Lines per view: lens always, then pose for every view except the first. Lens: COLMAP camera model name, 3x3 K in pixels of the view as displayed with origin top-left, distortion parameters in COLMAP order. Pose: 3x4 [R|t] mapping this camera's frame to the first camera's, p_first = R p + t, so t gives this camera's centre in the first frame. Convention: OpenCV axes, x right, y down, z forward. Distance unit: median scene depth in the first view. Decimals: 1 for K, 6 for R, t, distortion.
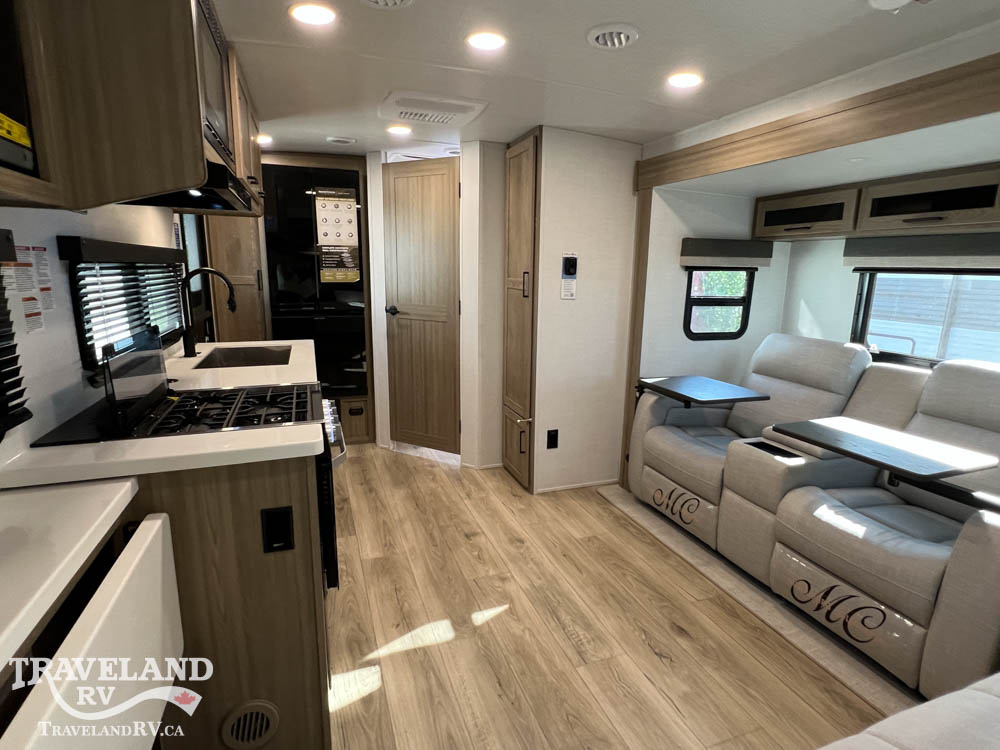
lens RADIAL K [[529.1, 0, 504.4], [0, 529.1, 373.2], [0, 0, 1]] dist [-0.003180, -0.000650]
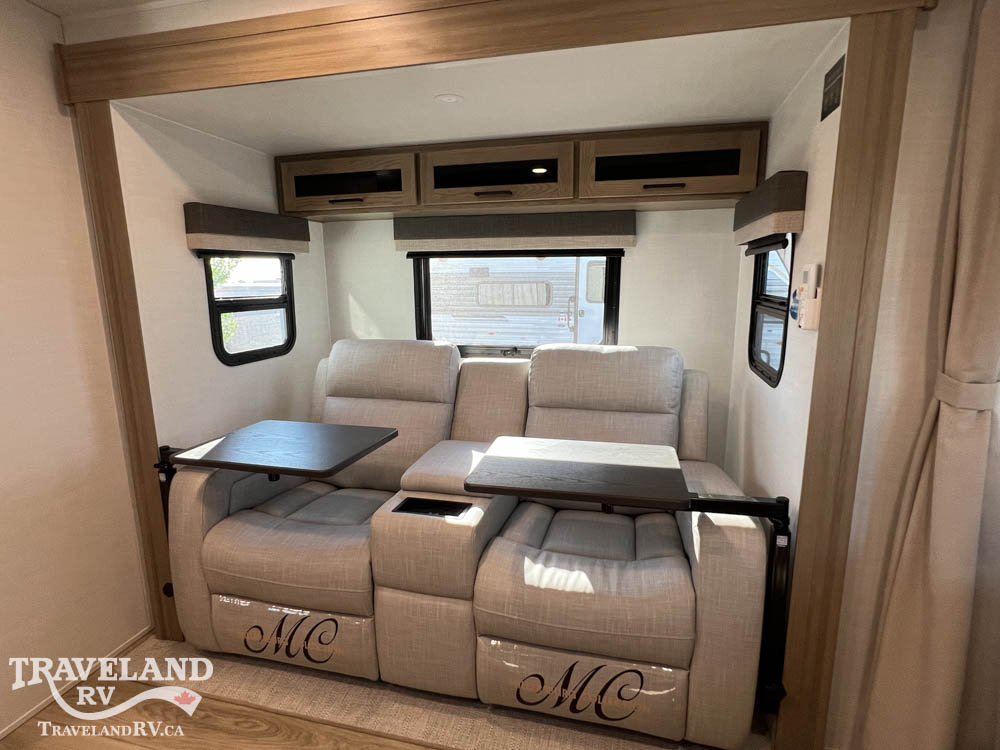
lens RADIAL K [[523.3, 0, 504.4], [0, 523.3, 375.7], [0, 0, 1]] dist [-0.002451, -0.000300]
pose [[0.565301, -0.181021, 0.804777, 0.032953], [0.180960, 0.979073, 0.093115, -0.057357], [-0.804791, 0.092994, 0.586228, 0.411385]]
